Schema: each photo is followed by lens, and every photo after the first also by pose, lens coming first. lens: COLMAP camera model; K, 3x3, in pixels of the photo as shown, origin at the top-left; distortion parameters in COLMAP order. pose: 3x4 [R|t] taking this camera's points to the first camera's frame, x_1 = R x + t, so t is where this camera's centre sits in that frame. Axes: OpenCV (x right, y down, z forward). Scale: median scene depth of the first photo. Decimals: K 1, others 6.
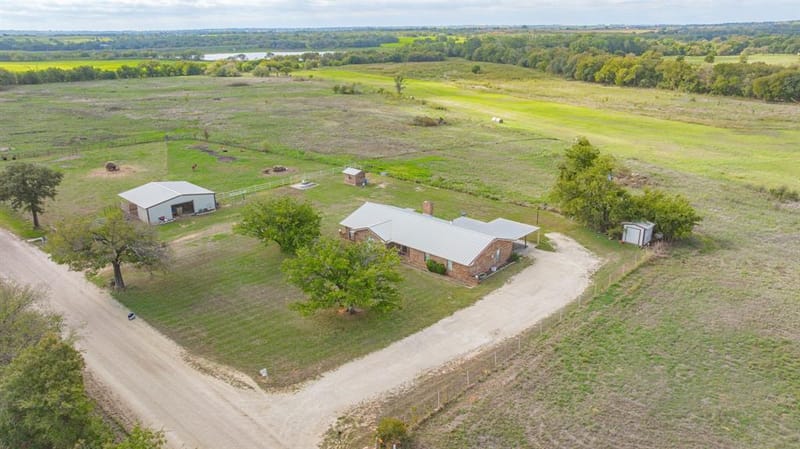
lens RADIAL K [[558.0, 0, 400.0], [0, 558.0, 224.5], [0, 0, 1]] dist [-0.034668, 0.025783]
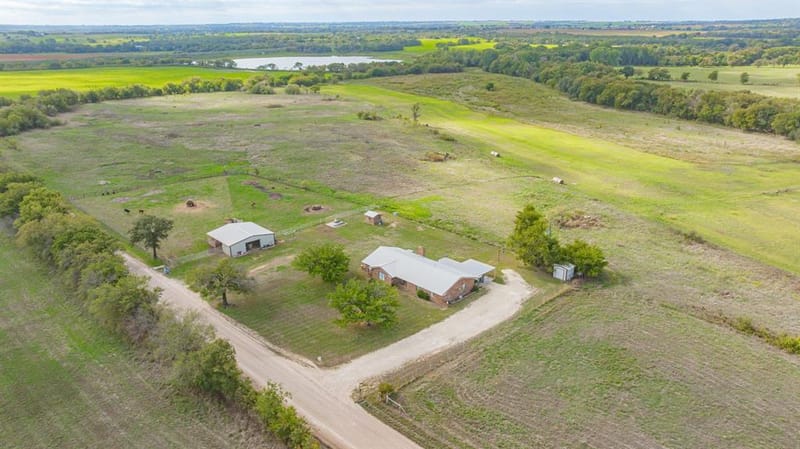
lens RADIAL K [[558.0, 0, 400.0], [0, 558.0, 224.5], [0, 0, 1]] dist [-0.034668, 0.025783]
pose [[0.999136, 0.015700, -0.038482, 0.032822], [-0.015263, 0.999816, 0.011627, -0.079056], [0.038658, -0.011029, 0.999192, -0.320466]]
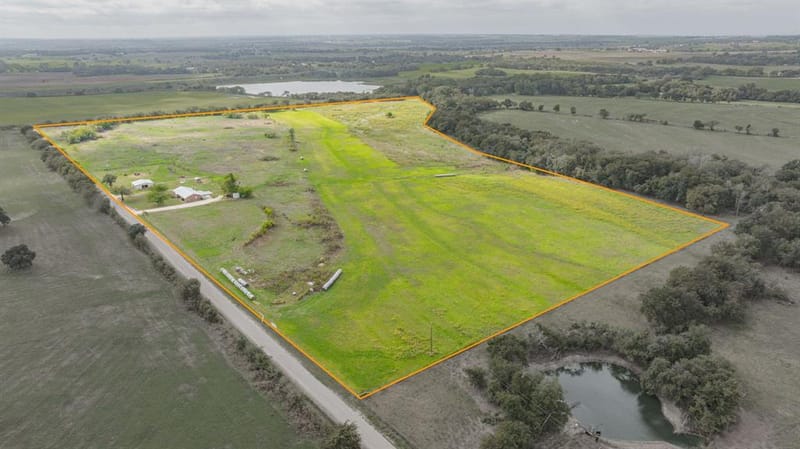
lens RADIAL K [[558.0, 0, 400.0], [0, 558.0, 224.5], [0, 0, 1]] dist [-0.034668, 0.025783]
pose [[0.987833, 0.050418, -0.147122, 1.544499], [-0.051191, 0.998688, -0.001474, 0.120189], [0.146854, 0.008987, 0.989117, -2.043254]]
